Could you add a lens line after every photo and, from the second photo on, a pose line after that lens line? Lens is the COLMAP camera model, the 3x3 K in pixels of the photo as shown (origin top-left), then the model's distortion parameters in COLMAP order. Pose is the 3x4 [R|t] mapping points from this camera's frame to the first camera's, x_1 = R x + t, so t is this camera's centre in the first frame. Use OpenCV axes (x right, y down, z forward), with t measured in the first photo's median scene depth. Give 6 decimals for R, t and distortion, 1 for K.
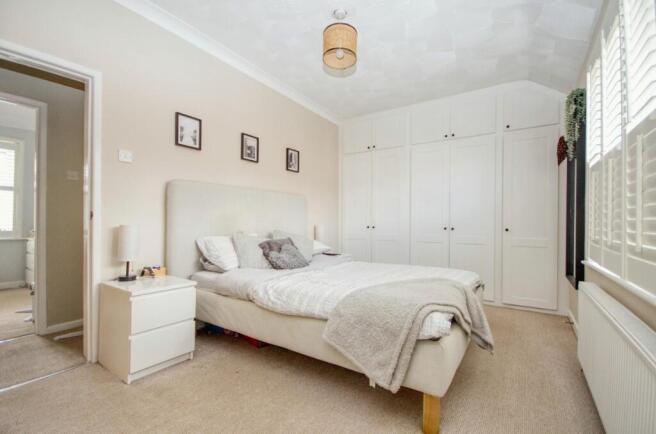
lens RADIAL K [[287.7, 0, 327.5], [0, 287.7, 221.9], [0, 0, 1]] dist [0.022810, -0.016530]
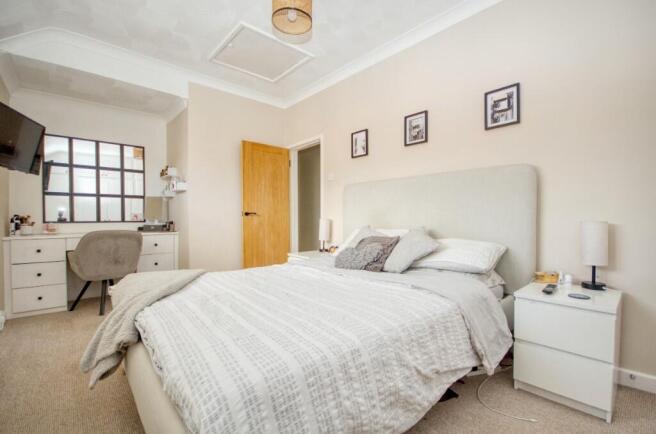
lens RADIAL K [[287.7, 0, 327.5], [0, 287.7, 221.9], [0, 0, 1]] dist [0.022810, -0.016530]
pose [[-0.236498, 0.015484, -0.971509, 0.698182], [-0.000556, 0.999871, 0.016072, -0.000117], [0.971632, 0.004341, -0.236459, 1.085009]]
